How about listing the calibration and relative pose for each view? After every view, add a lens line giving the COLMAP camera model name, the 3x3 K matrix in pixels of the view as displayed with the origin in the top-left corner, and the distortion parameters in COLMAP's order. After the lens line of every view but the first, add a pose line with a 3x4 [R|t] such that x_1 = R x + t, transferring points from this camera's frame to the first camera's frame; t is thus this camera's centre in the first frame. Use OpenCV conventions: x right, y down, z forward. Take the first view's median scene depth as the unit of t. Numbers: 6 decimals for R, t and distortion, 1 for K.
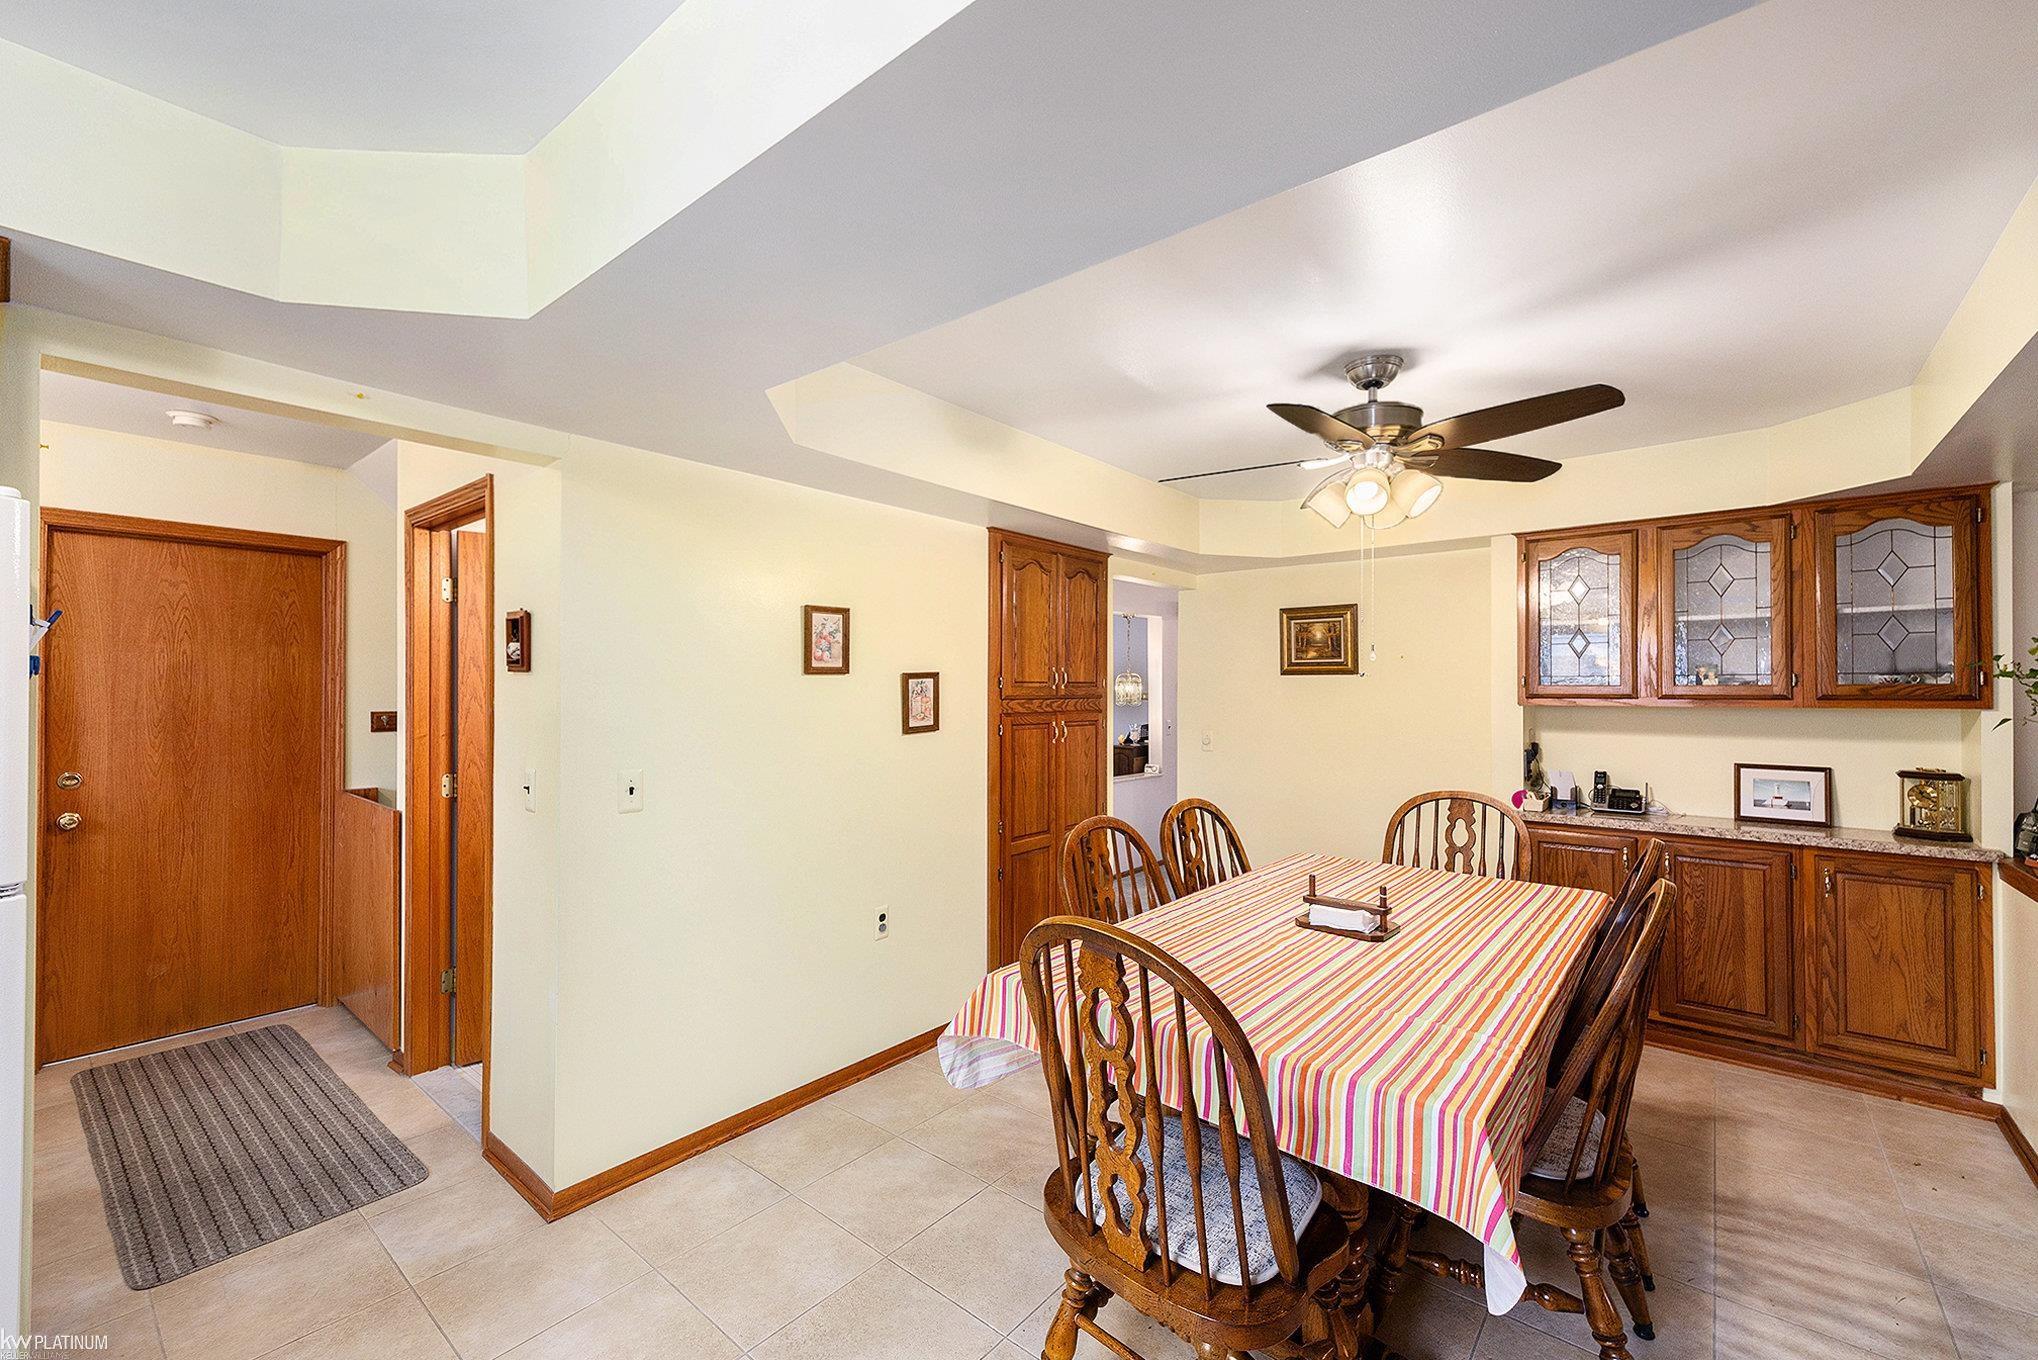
lens RADIAL K [[846.4, 0, 1004.9], [0, 846.4, 678.9], [0, 0, 1]] dist [0.020807, -0.003656]
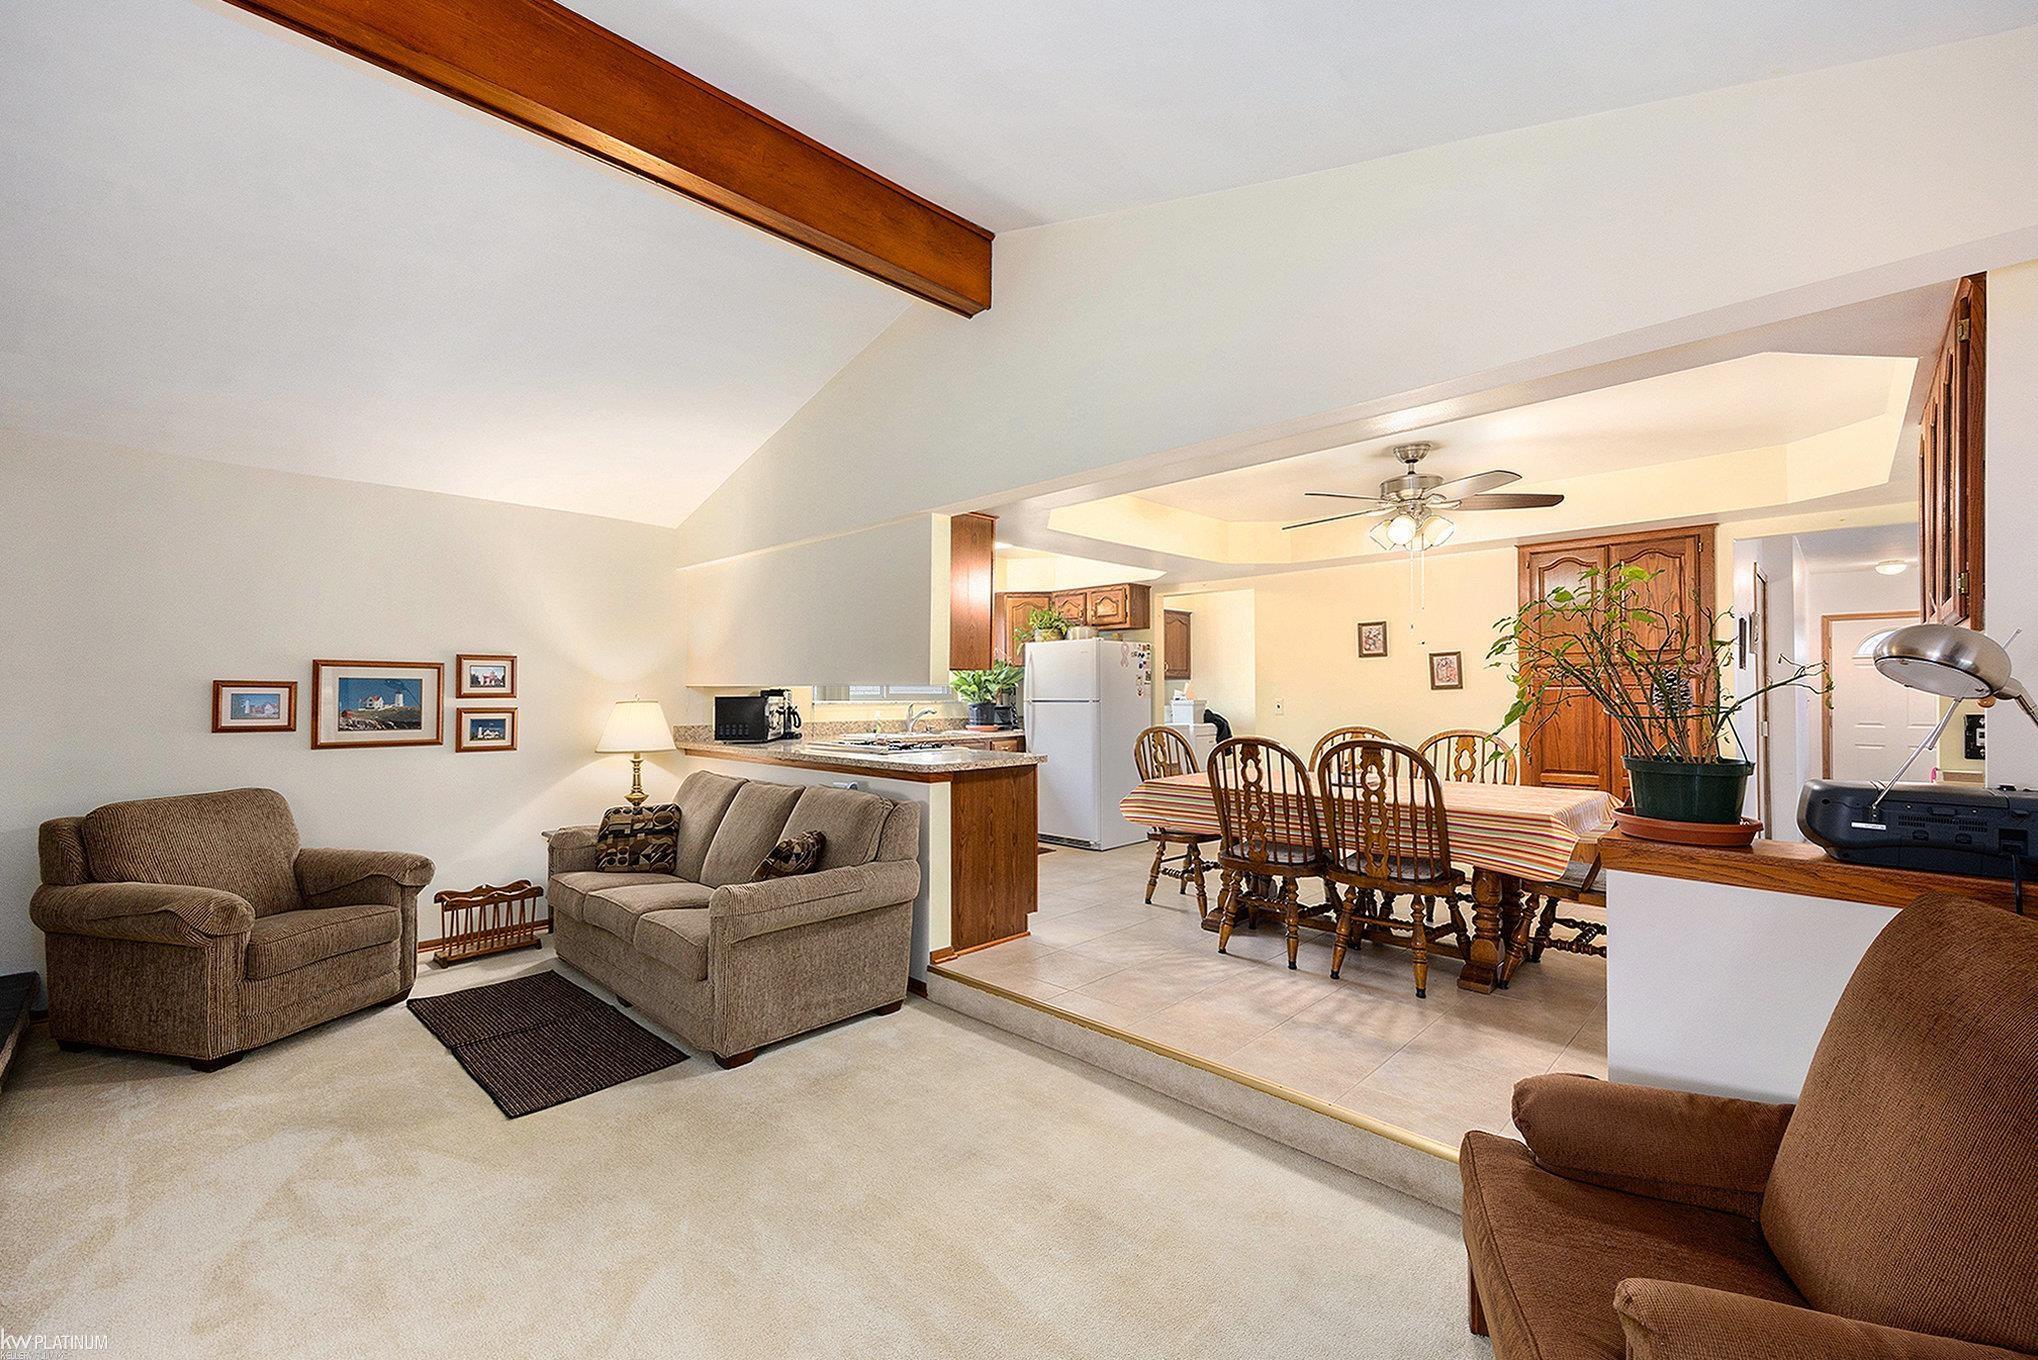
lens RADIAL K [[846.4, 0, 1009.6], [0, 846.4, 674.4], [0, 0, 1]] dist [0.020807, -0.003656]
pose [[-0.072959, 0.006566, -0.997313, 2.053925], [0.038514, 0.999251, 0.003761, -0.005206], [0.996591, -0.038136, -0.073157, 0.335763]]
